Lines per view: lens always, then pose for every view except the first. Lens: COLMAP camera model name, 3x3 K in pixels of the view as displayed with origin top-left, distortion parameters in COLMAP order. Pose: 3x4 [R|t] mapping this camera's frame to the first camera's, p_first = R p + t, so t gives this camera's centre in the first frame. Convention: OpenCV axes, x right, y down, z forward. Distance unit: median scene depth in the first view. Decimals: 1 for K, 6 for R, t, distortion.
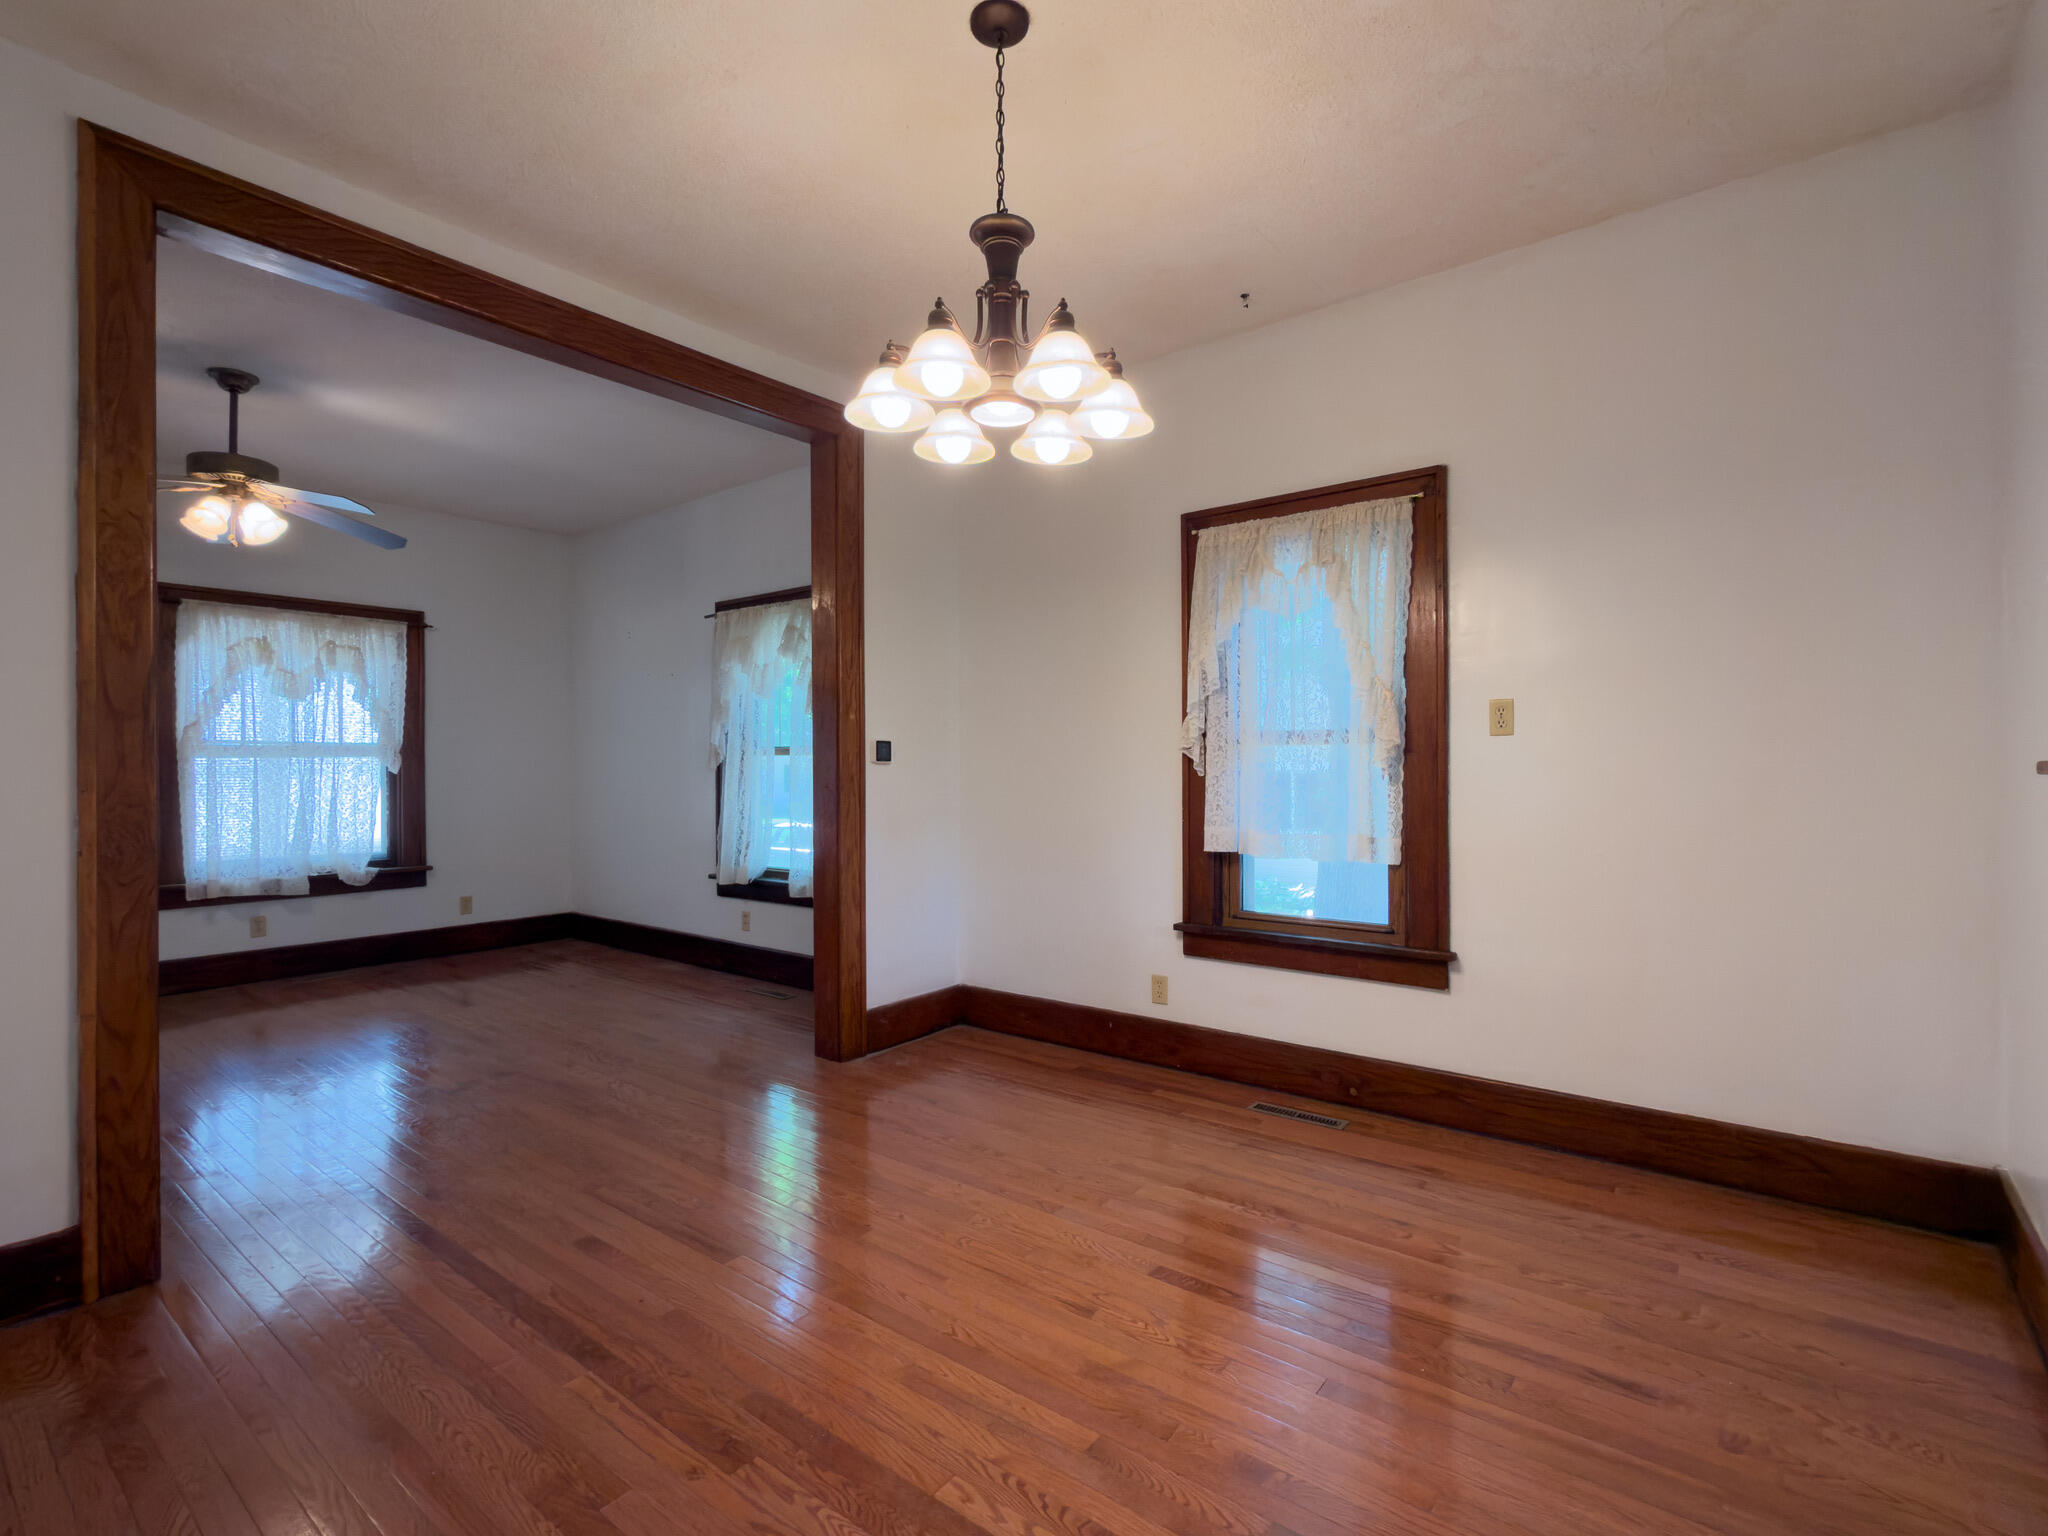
lens RADIAL K [[965.2, 0, 1034.7], [0, 965.2, 777.5], [0, 0, 1]] dist [-0.005670, -0.000218]
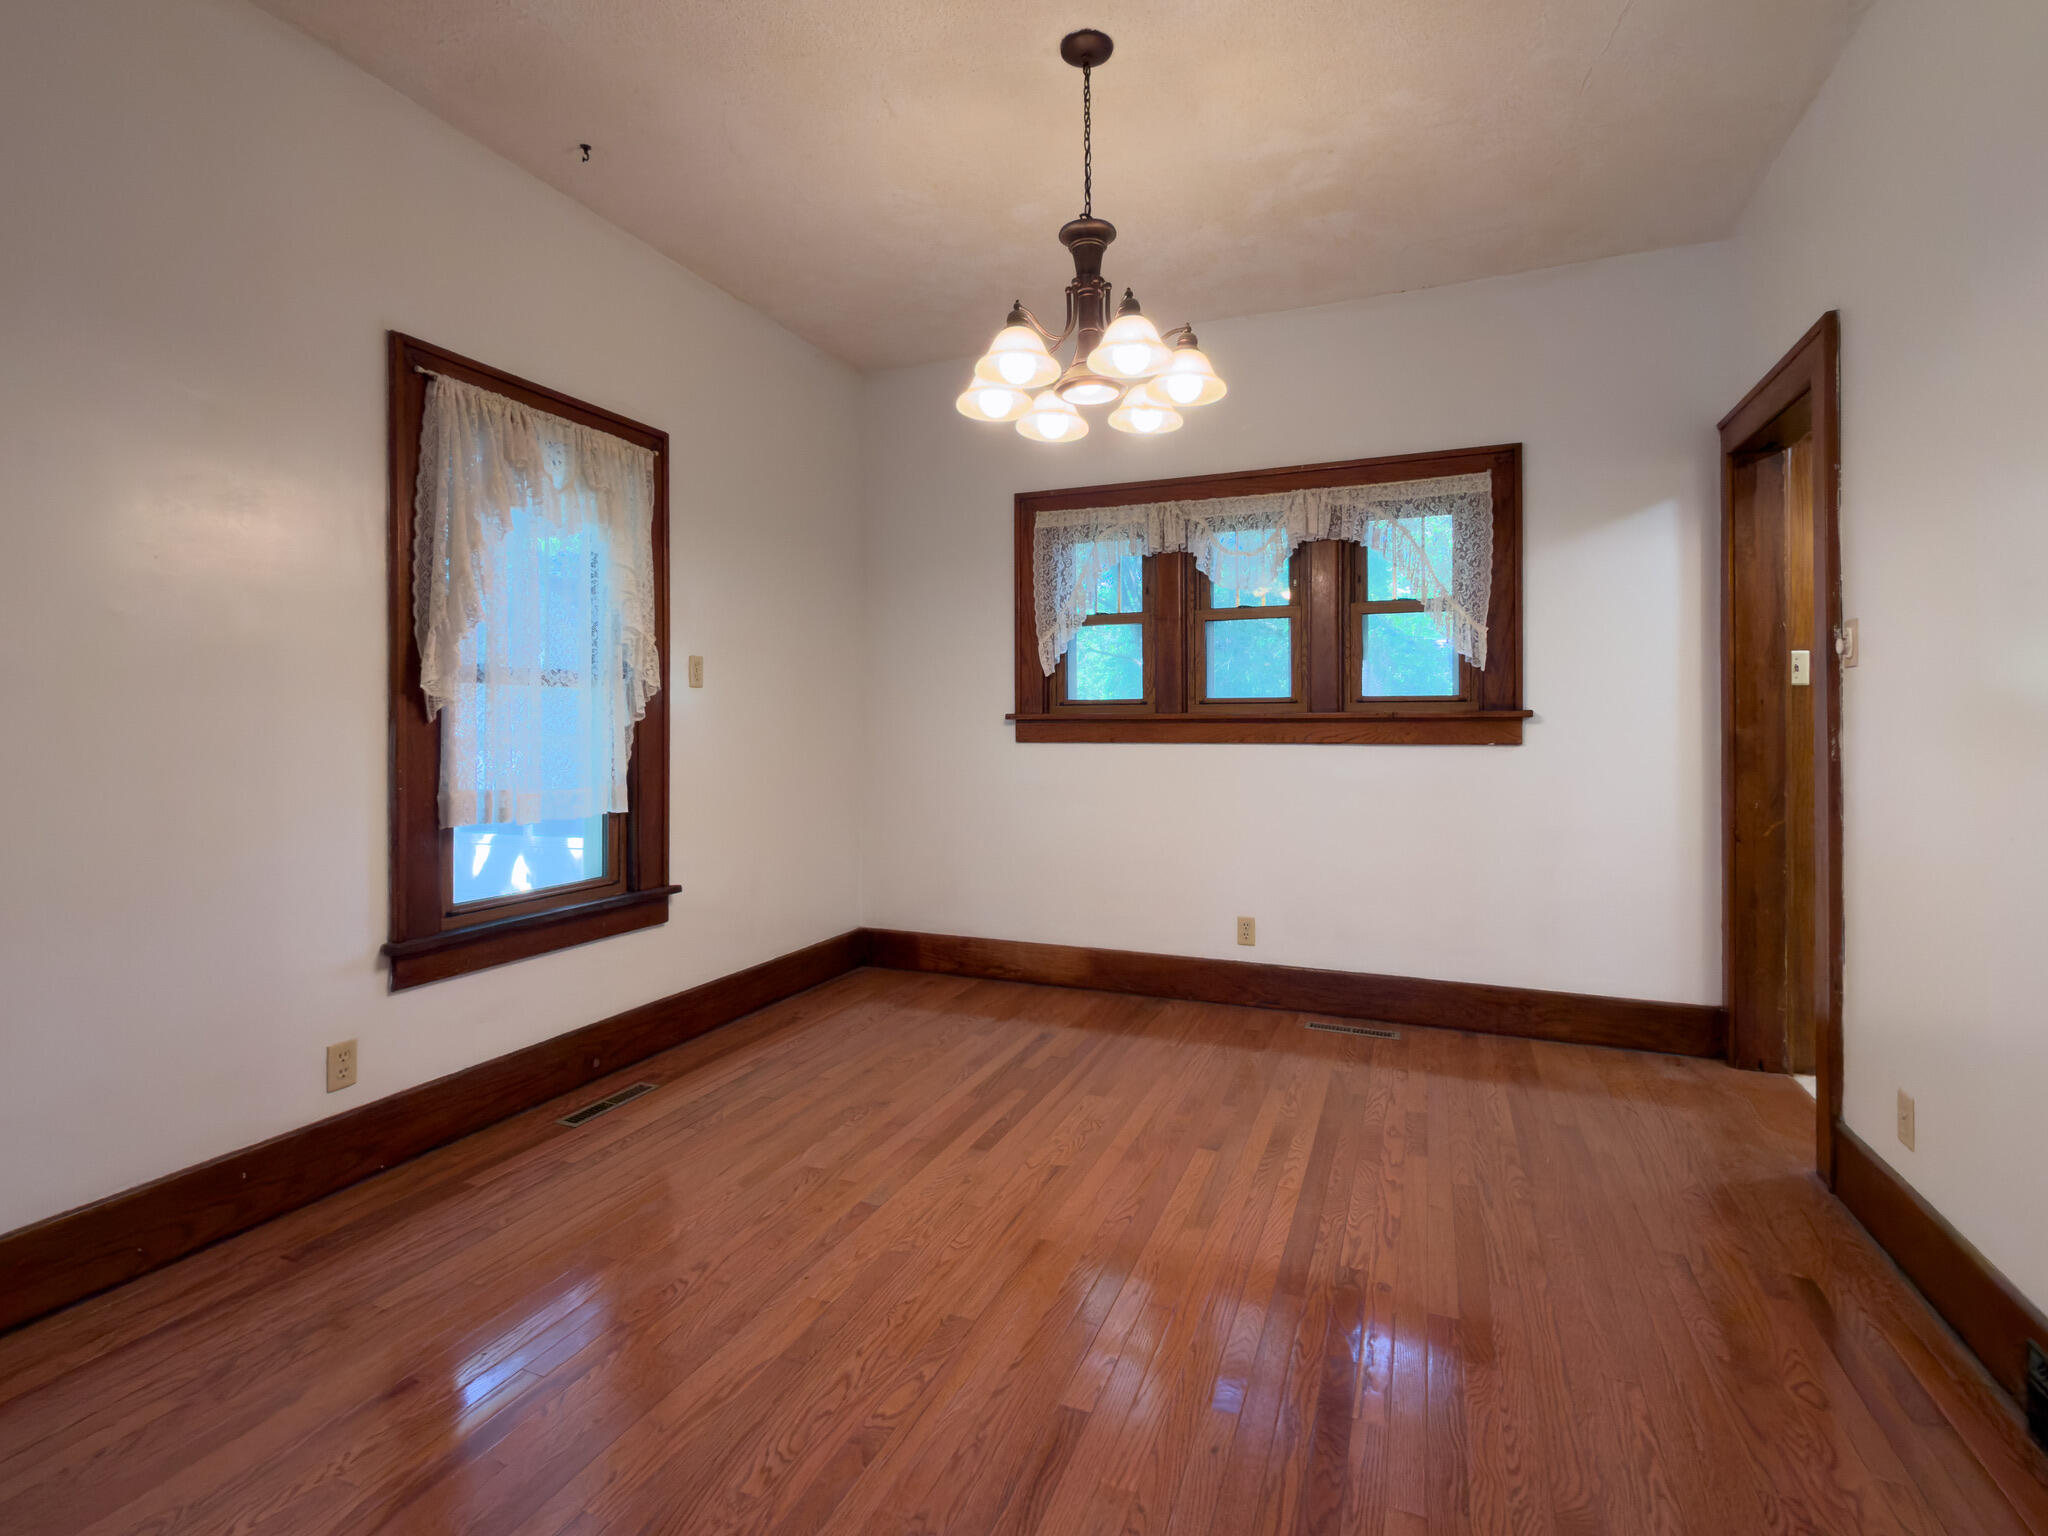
lens RADIAL K [[971.8, 0, 1028.1], [0, 971.8, 718.1], [0, 0, 1]] dist [0.000019, -0.000479]
pose [[-0.269286, 0.011000, 0.962997, -0.431119], [0.011762, 0.999898, -0.008133, 0.003955], [-0.962988, 0.009137, -0.269388, 0.533439]]
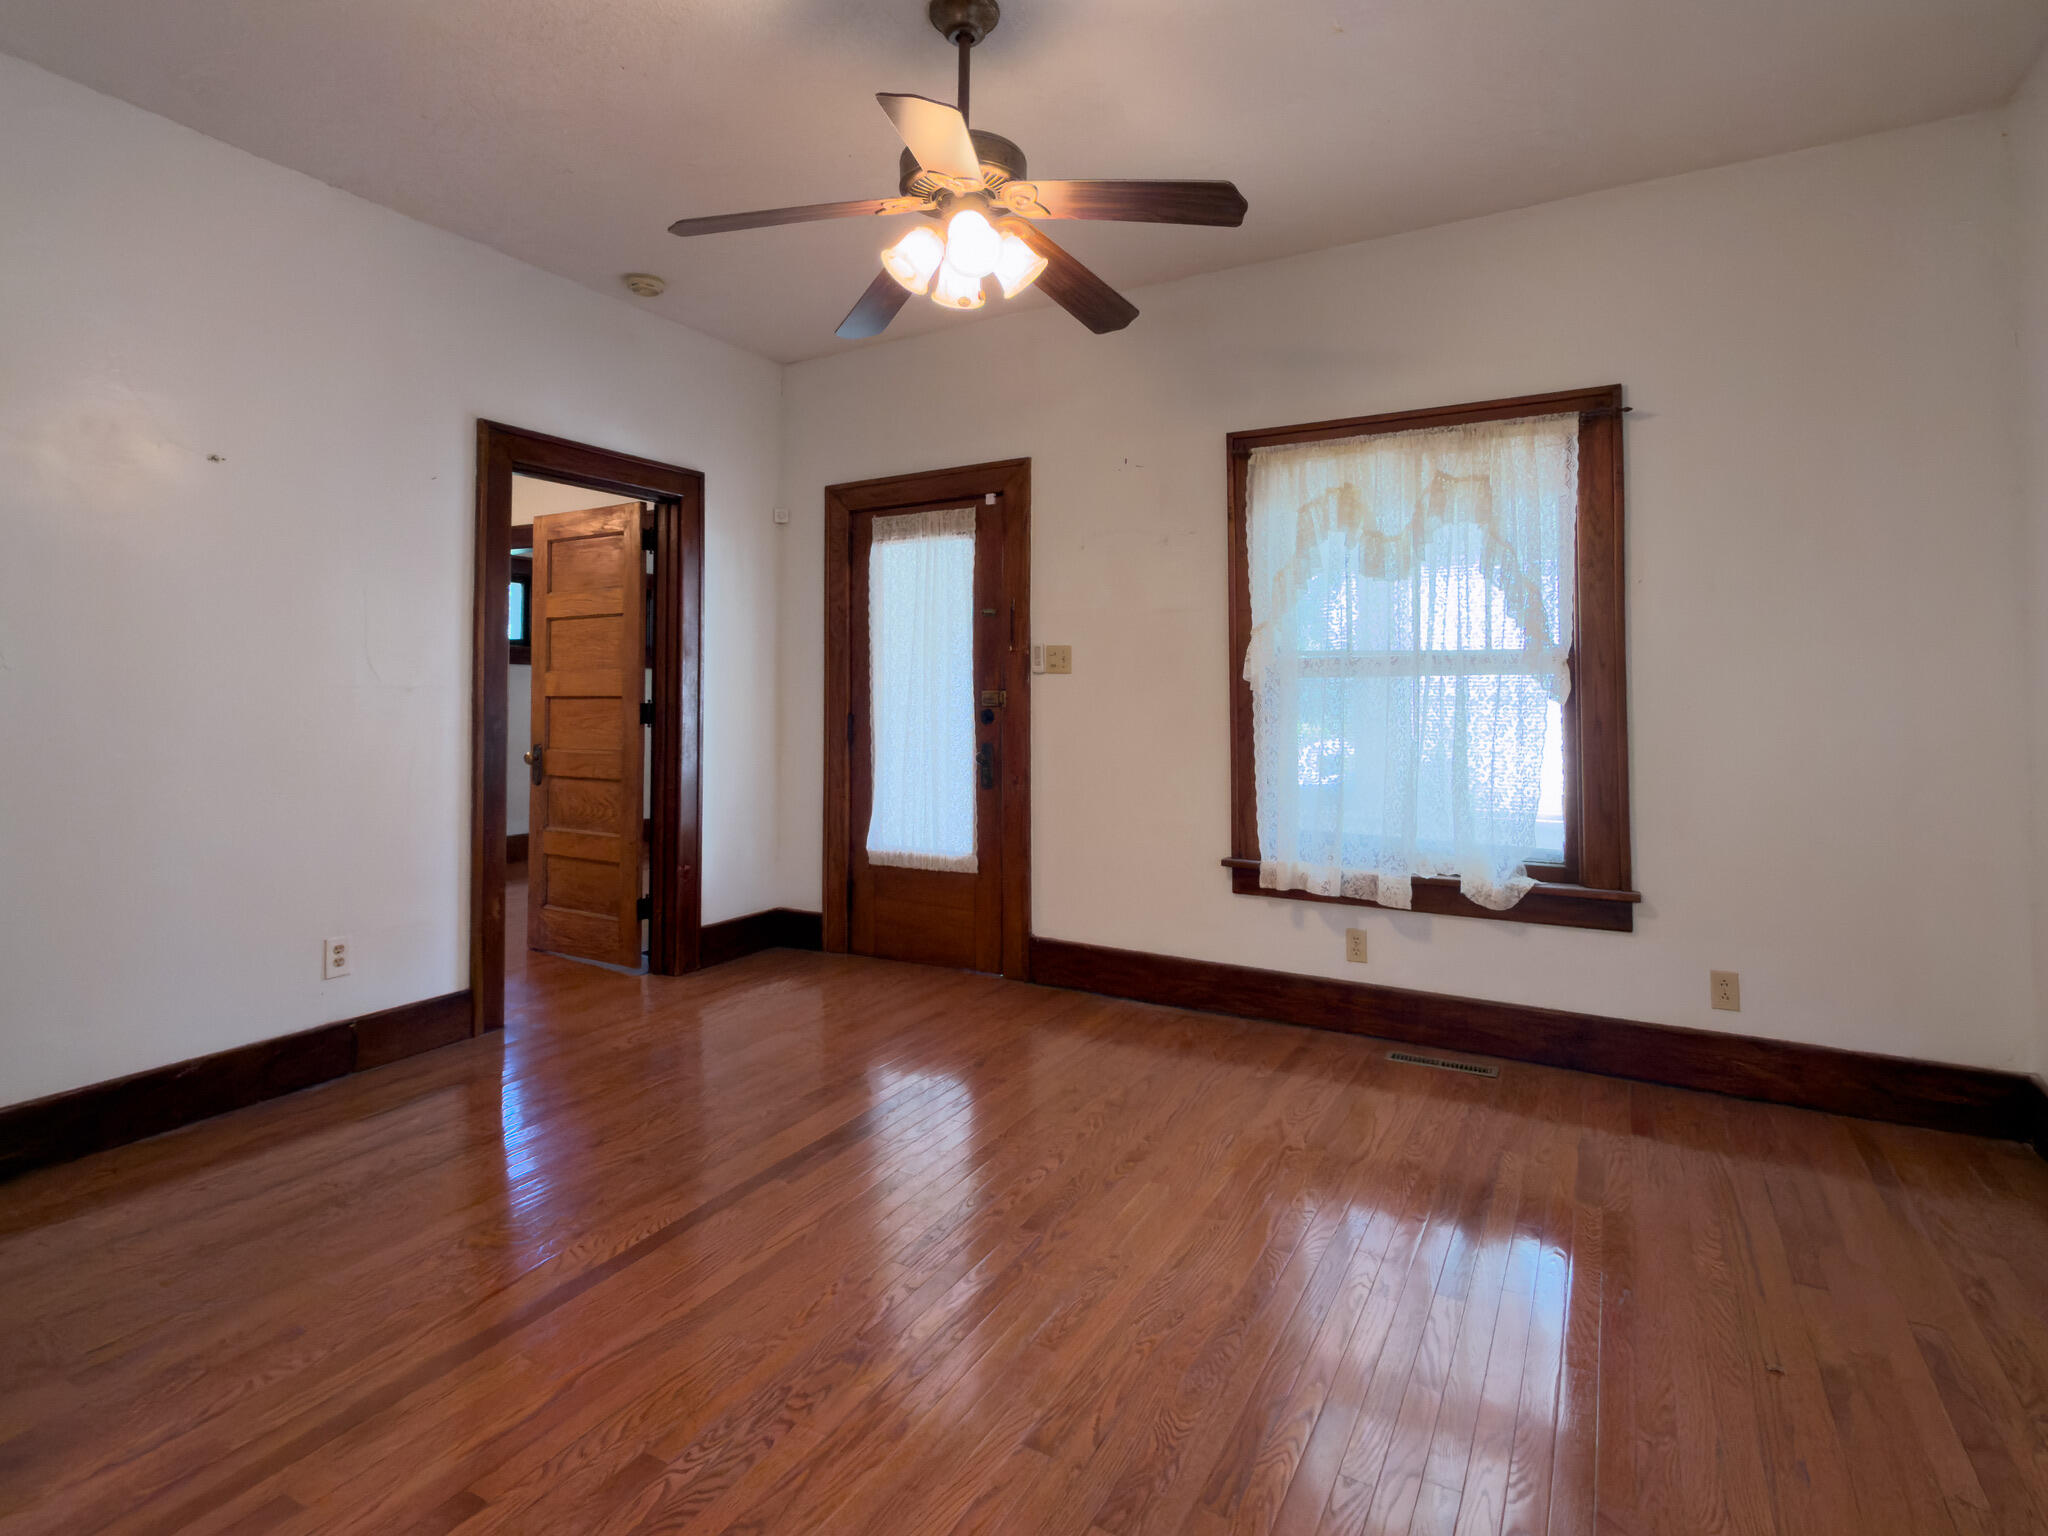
lens RADIAL K [[1053.9, 0, 1022.9], [0, 1053.9, 658.9], [0, 0, 1]] dist [0.001920, 0.000720]
pose [[0.151185, -0.023088, -0.988236, -0.159492], [-0.012919, 0.999596, -0.025330, -0.012183], [0.988421, 0.016596, 0.150825, 0.694640]]
